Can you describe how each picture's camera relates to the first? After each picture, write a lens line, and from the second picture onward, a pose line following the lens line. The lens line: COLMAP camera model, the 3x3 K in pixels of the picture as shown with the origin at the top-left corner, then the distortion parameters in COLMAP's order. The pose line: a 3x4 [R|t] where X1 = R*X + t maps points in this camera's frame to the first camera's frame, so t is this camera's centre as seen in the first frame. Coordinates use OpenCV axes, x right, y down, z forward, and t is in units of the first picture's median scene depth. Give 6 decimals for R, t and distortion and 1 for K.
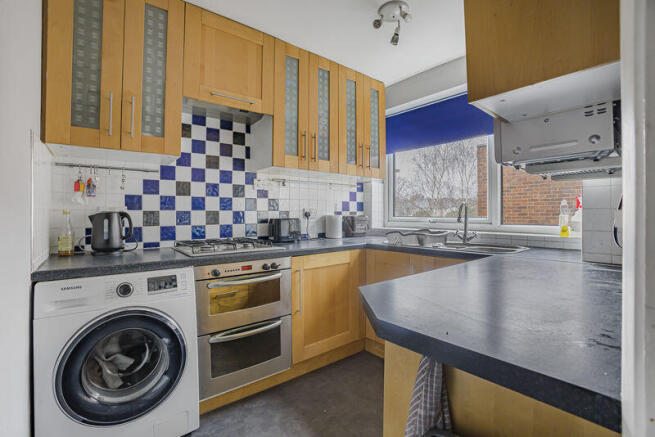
lens RADIAL K [[301.7, 0, 327.7], [0, 301.7, 214.4], [0, 0, 1]] dist [-0.000229, 0.000094]
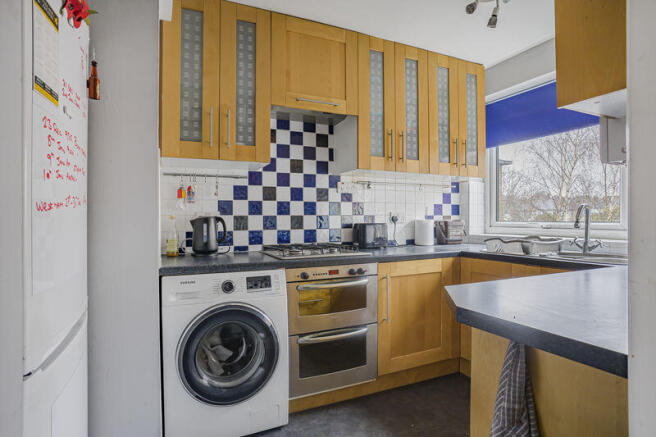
lens RADIAL K [[359.5, 0, 319.4], [0, 359.5, 218.5], [0, 0, 1]] dist [-0.045742, 0.002253]
pose [[0.964163, -0.001505, -0.265305, 0.003121], [0.001250, 0.999999, -0.001130, -0.000358], [0.265307, 0.000757, 0.964164, -0.129448]]
